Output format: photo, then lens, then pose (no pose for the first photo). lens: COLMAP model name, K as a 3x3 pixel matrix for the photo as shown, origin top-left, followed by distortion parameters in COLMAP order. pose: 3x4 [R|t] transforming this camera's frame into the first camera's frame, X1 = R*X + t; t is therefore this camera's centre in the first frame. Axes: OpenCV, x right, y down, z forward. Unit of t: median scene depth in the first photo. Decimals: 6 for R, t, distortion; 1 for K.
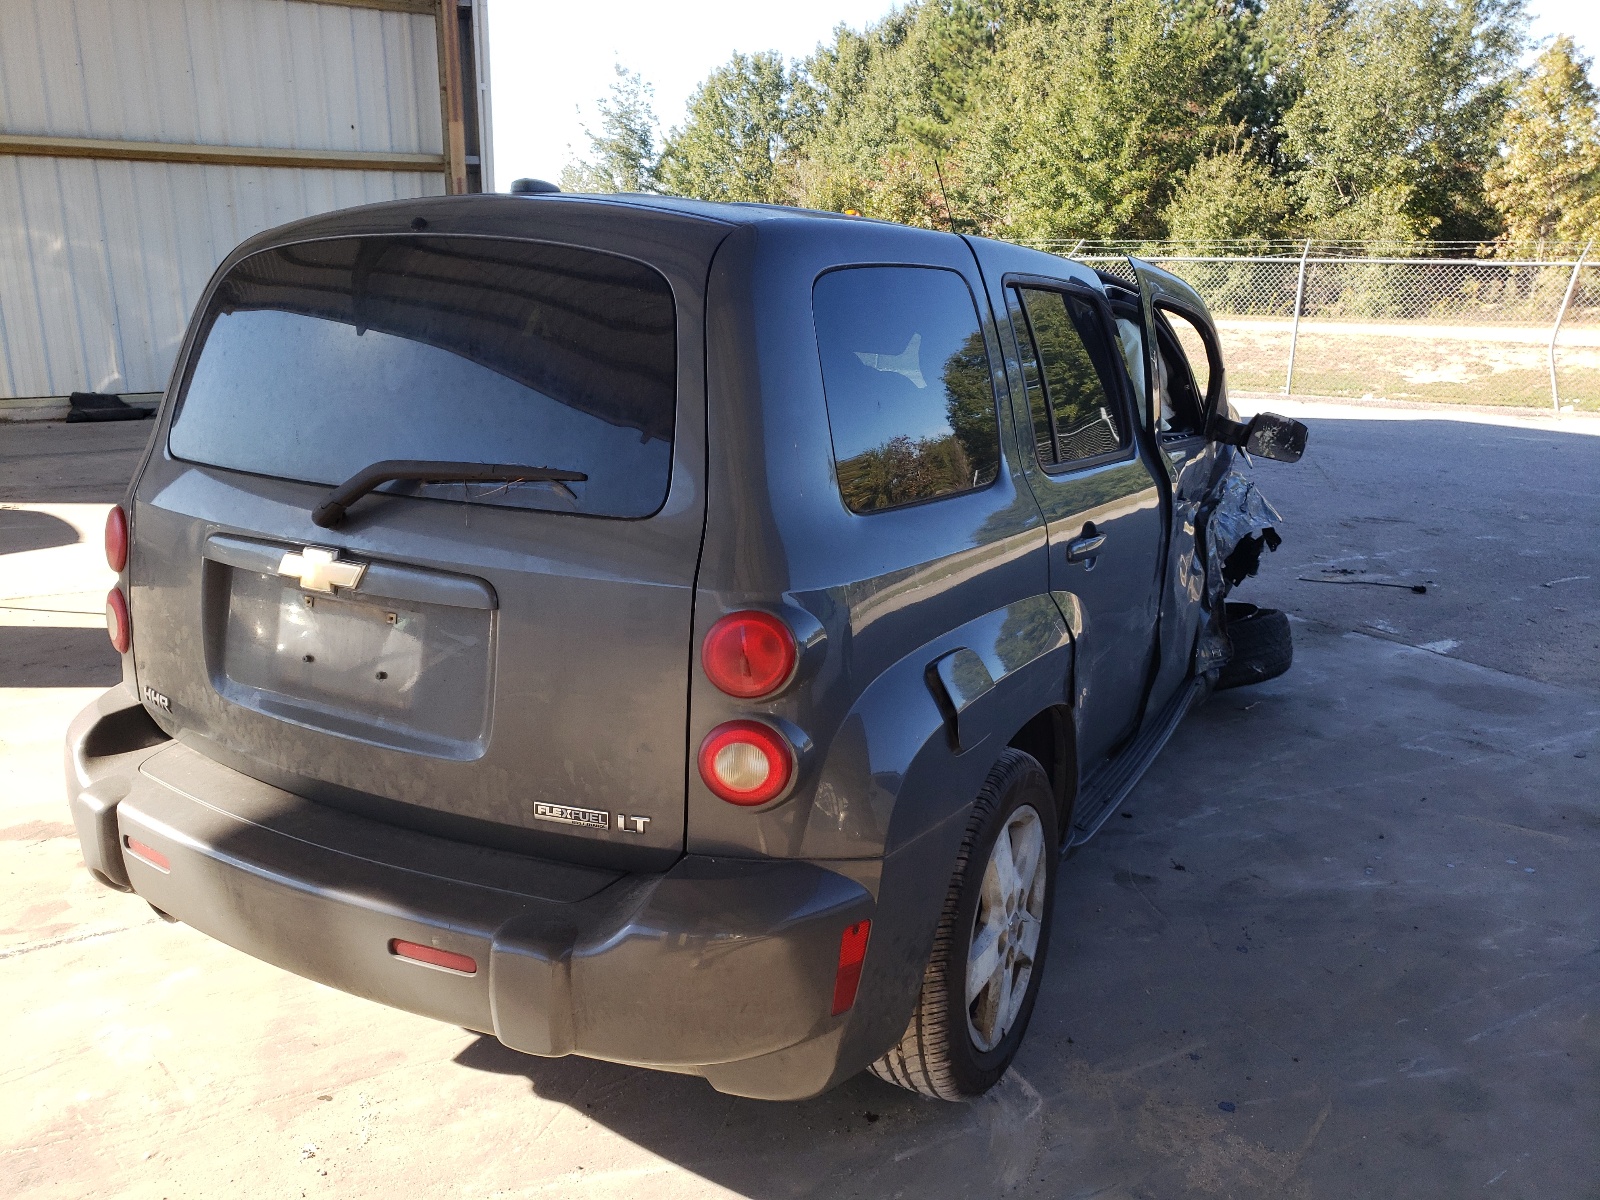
lens RADIAL K [[1281.1, 0, 800.0], [0, 1281.1, 600.0], [0, 0, 1]] dist [0.041789, 0.002159]
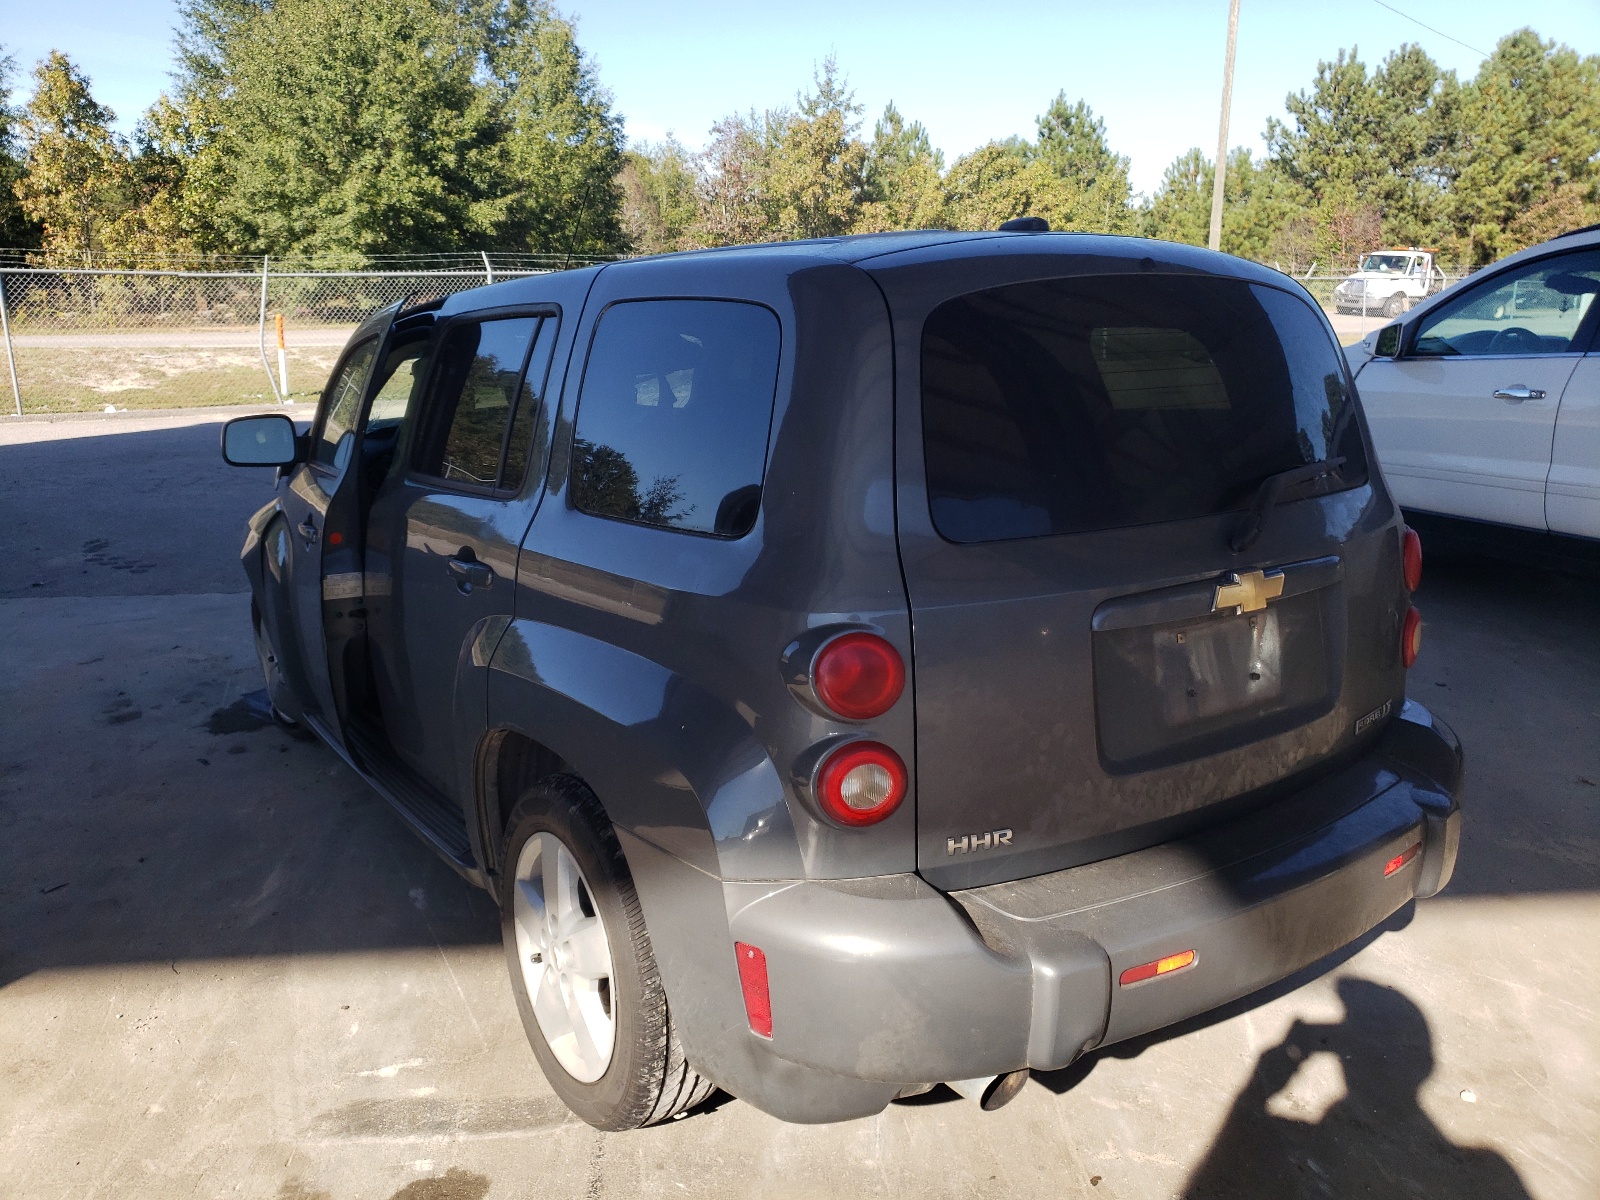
lens RADIAL K [[1278.8, 0, 800.0], [0, 1278.8, 600.0], [0, 0, 1]] dist [0.001992, 0.000764]
pose [[0.456372, -0.231554, 0.859132, -0.154983], [0.232251, 0.963073, 0.136197, -0.026196], [-0.858943, 0.137378, 0.493299, 0.087910]]
